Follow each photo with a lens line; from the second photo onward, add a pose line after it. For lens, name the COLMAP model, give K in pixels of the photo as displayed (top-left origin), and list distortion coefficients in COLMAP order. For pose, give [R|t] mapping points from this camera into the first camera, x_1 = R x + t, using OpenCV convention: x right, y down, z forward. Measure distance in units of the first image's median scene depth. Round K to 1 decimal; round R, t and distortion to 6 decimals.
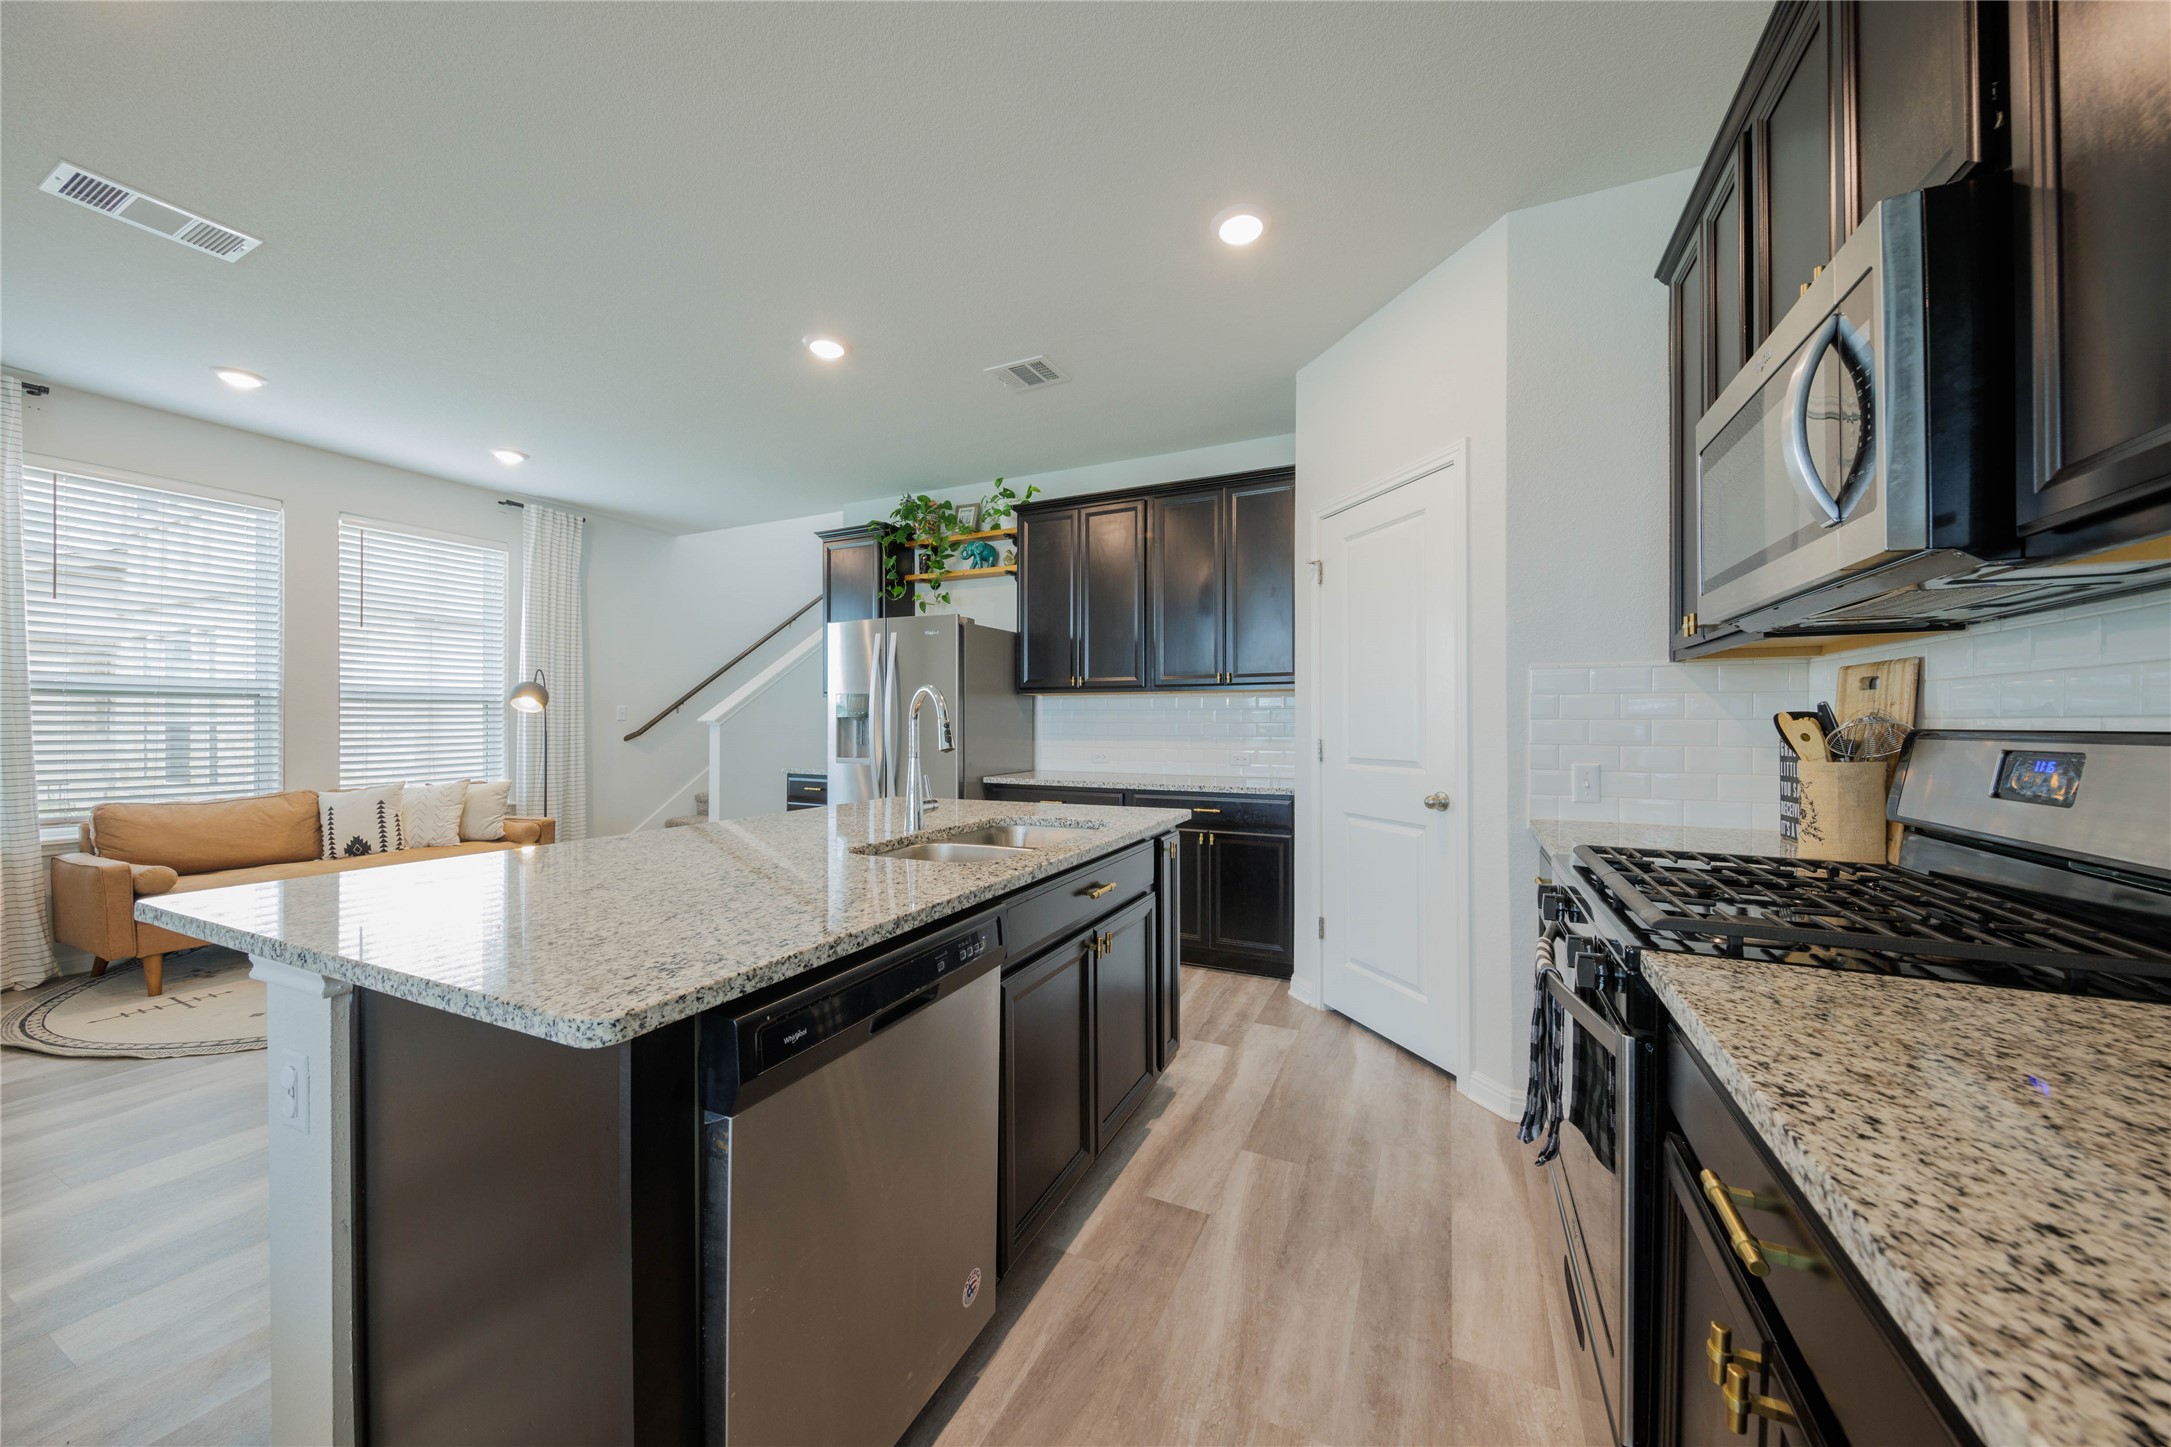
lens RADIAL K [[745.9, 0, 1079.9], [0, 745.9, 721.0], [0, 0, 1]] dist [0.002337, -0.003358]
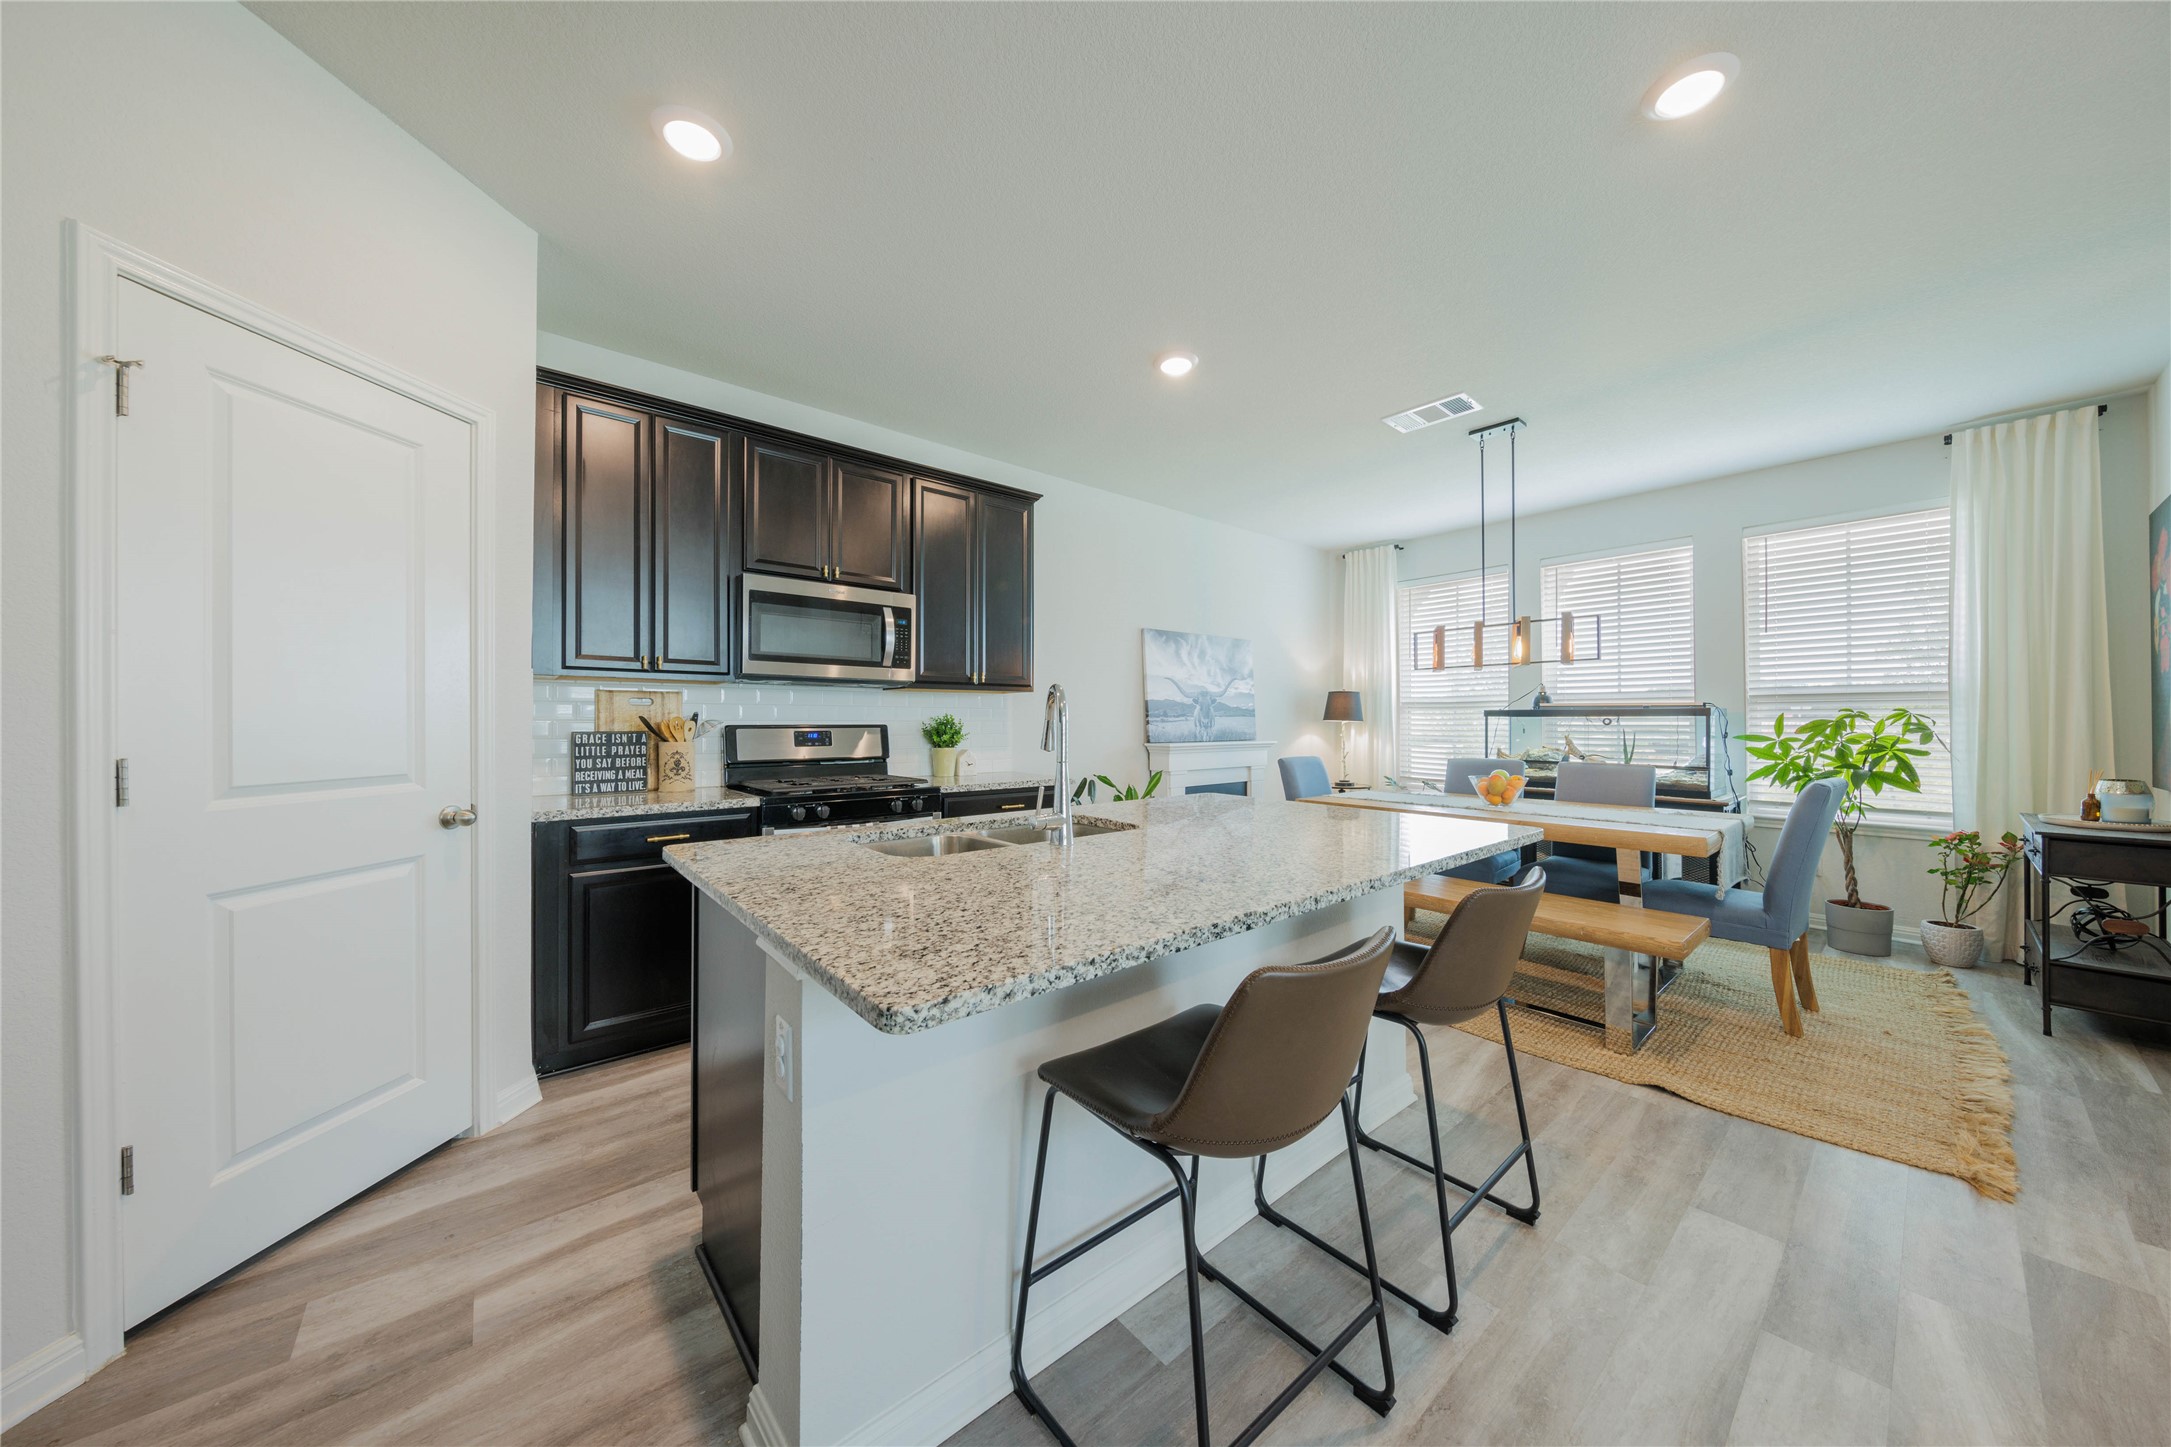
lens RADIAL K [[710.7, 0, 1105.8], [0, 710.7, 717.3], [0, 0, 1]] dist [0.000241, -0.002863]
pose [[-0.921482, 0.005913, 0.388377, -0.418884], [0.001641, 0.999934, -0.011329, 0.005998], [-0.388418, -0.009802, -0.921431, 1.228823]]
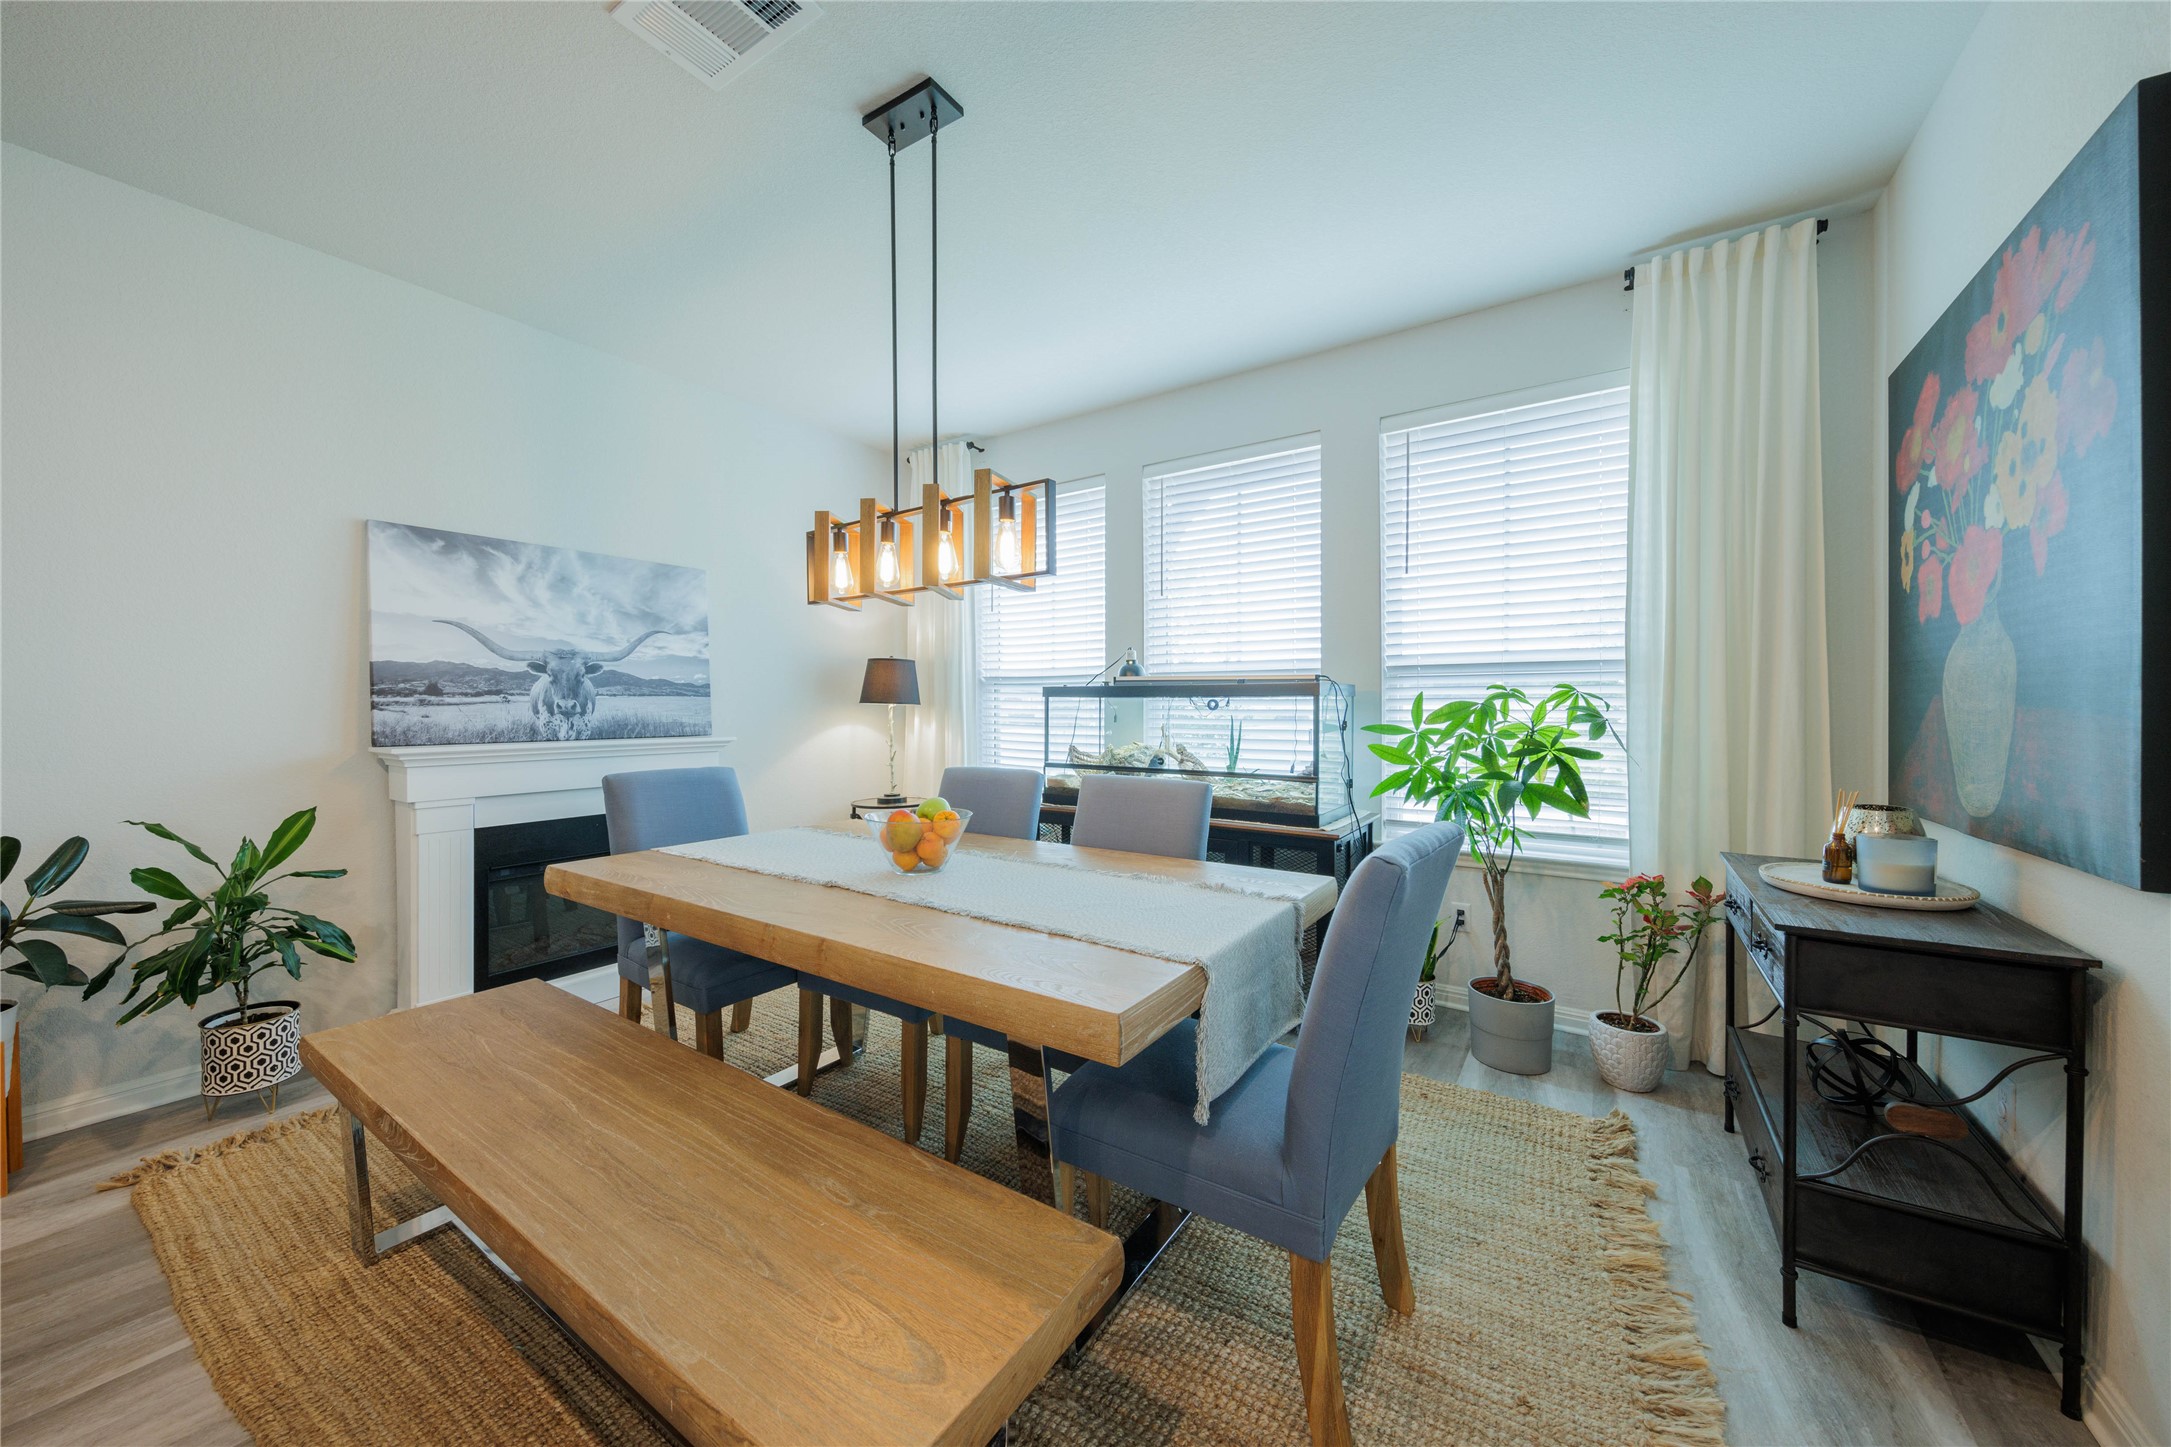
lens RADIAL K [[745.9, 0, 1089.8], [0, 745.9, 710.0], [0, 0, 1]] dist [0.002337, -0.003358]
pose [[-0.991027, 0.003221, 0.133620, -0.813248], [0.003362, 0.999994, 0.000836, 0.005882], [-0.133616, 0.001278, -0.991032, 0.425857]]
